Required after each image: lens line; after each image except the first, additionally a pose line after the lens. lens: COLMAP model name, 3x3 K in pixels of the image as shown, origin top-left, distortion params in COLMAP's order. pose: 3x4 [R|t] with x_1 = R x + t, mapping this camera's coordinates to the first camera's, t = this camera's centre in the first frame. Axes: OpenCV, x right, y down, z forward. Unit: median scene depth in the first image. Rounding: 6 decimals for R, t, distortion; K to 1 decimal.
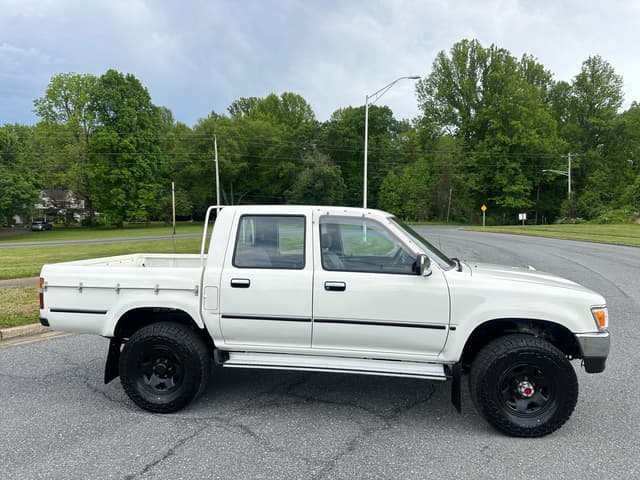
lens RADIAL K [[448.9, 0, 321.2], [0, 448.9, 245.1], [0, 0, 1]] dist [0.038346, -0.055483]
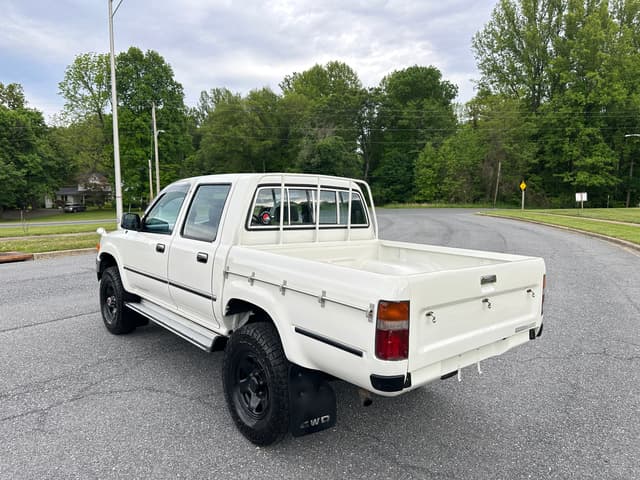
lens RADIAL K [[448.9, 0, 319.8], [0, 448.9, 240.6], [0, 0, 1]] dist [0.038346, -0.055483]
pose [[0.970619, 0.021253, -0.239681, 0.169583], [-0.014629, 0.999461, 0.029382, -0.005662], [0.240177, -0.025013, 0.970407, 0.138883]]
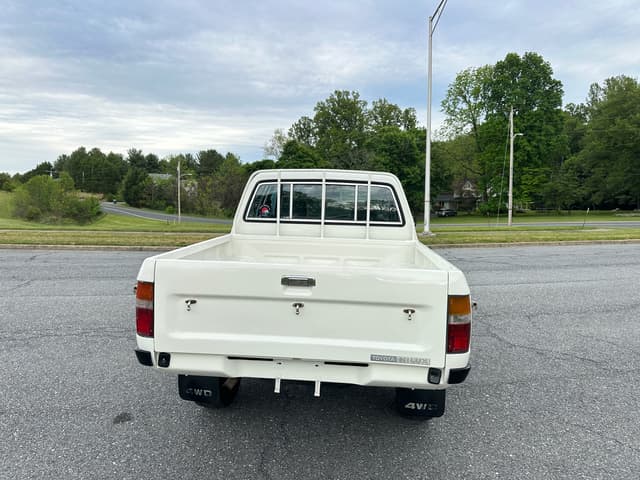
lens RADIAL K [[448.9, 0, 320.4], [0, 448.9, 238.5], [0, 0, 1]] dist [0.038346, -0.055483]
pose [[0.502501, 0.063653, -0.862230, 0.197895], [-0.056165, 0.997583, 0.040912, -0.005884], [0.862750, 0.027869, 0.504862, 0.160696]]
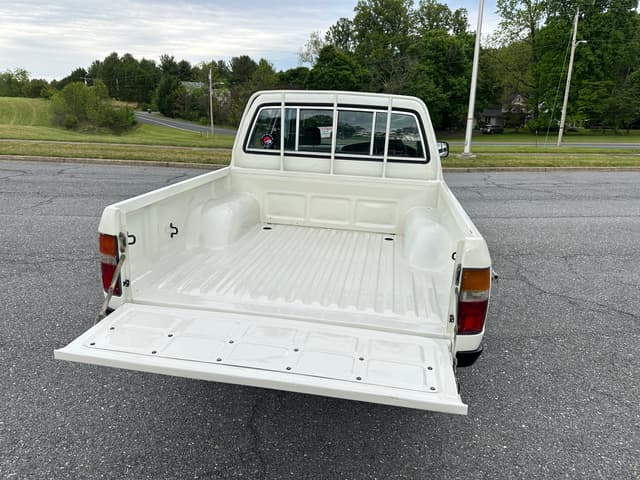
lens RADIAL K [[448.9, 0, 317.3], [0, 448.9, 244.9], [0, 0, 1]] dist [0.038346, -0.055483]
pose [[0.426720, 0.252995, -0.868276, 0.194356], [-0.076237, 0.966720, 0.244212, -0.007690], [0.901165, -0.038016, 0.431807, 0.165289]]
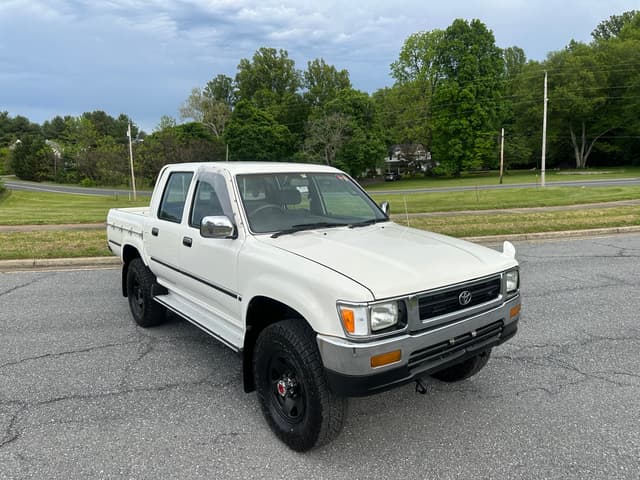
lens RADIAL K [[448.9, 0, 318.9], [0, 448.9, 242.7], [0, 0, 1]] dist [0.038346, -0.055483]
pose [[0.730525, 0.090346, -0.676883, 0.038462], [-0.017653, 0.993377, 0.113538, -0.001149], [0.682658, -0.070993, 0.727281, 0.017938]]
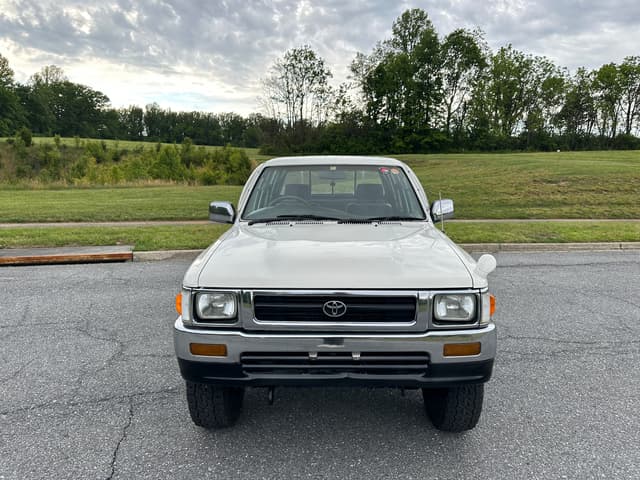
lens RADIAL K [[448.9, 0, 324.2], [0, 448.9, 237.9], [0, 0, 1]] dist [0.038346, -0.055483]
pose [[0.142346, 0.120565, -0.982447, 0.049132], [-0.038355, 0.992480, 0.116239, -0.000989], [0.989074, 0.021136, 0.145900, 0.041462]]
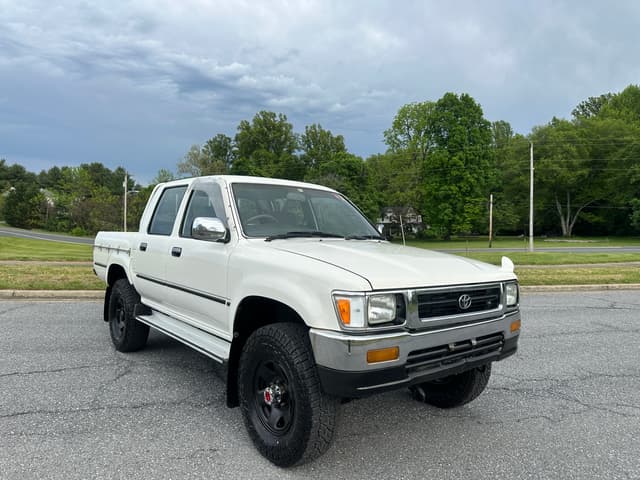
lens RADIAL K [[448.9, 0, 323.9], [0, 448.9, 247.8], [0, 0, 1]] dist [0.038346, -0.055483]
pose [[0.748779, 0.036039, -0.661840, 0.037755], [-0.055160, 0.998445, -0.008037, 0.002957], [0.660521, 0.042525, 0.749602, 0.018499]]
